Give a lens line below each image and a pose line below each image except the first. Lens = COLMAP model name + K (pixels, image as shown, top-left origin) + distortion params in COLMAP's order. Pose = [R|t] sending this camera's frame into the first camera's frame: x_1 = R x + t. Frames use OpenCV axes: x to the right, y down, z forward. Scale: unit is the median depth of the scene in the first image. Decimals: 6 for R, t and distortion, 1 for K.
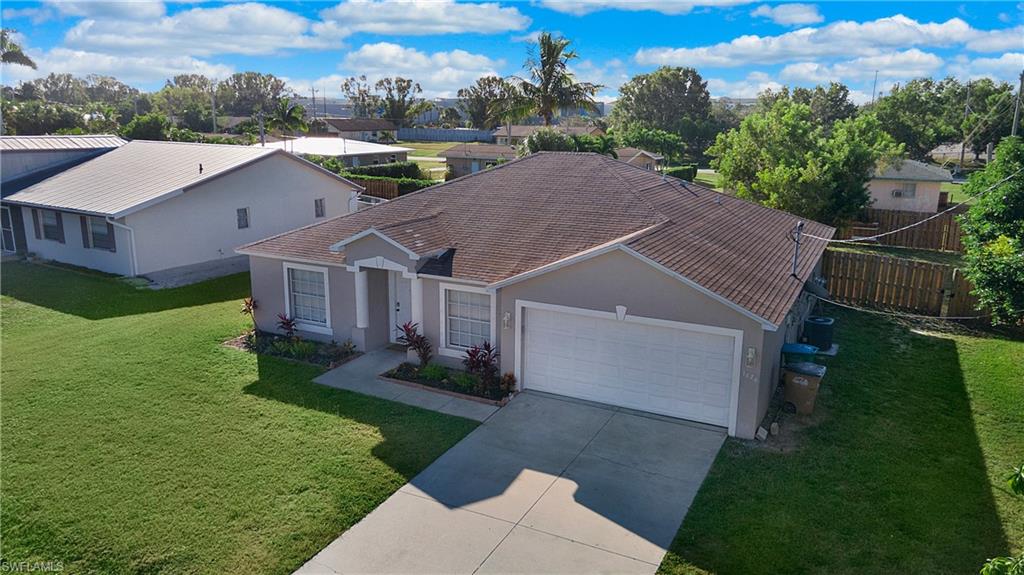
lens RADIAL K [[743.8, 0, 502.7], [0, 743.8, 291.9], [0, 0, 1]] dist [0.050318, 0.009874]
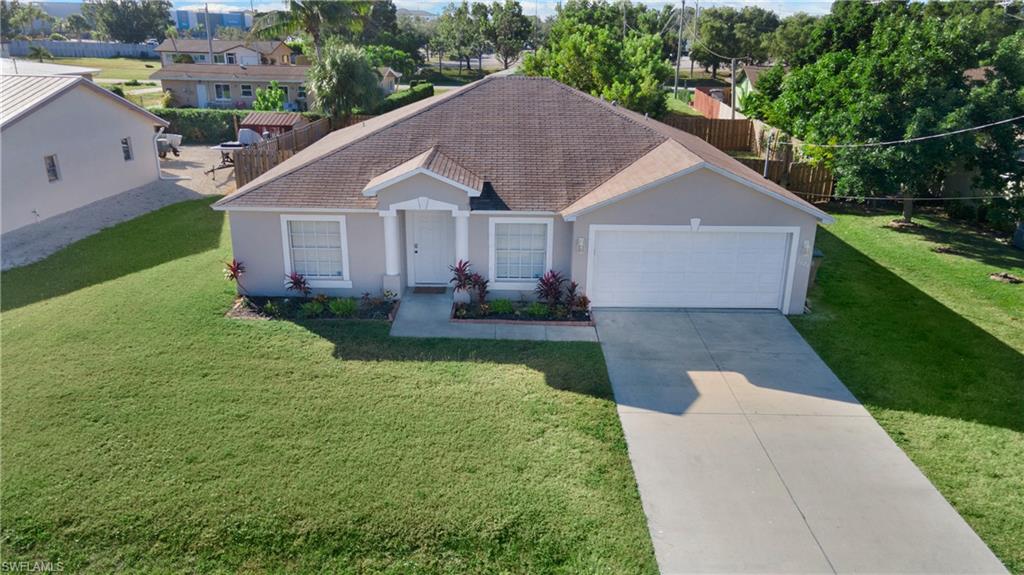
lens RADIAL K [[743.8, 0, 512.1], [0, 743.8, 283.1], [0, 0, 1]] dist [0.050318, 0.009874]
pose [[0.887594, -0.148240, 0.436121, -0.531270], [0.105370, 0.987038, 0.121051, -0.045551], [-0.448413, -0.061490, 0.891709, 0.097991]]
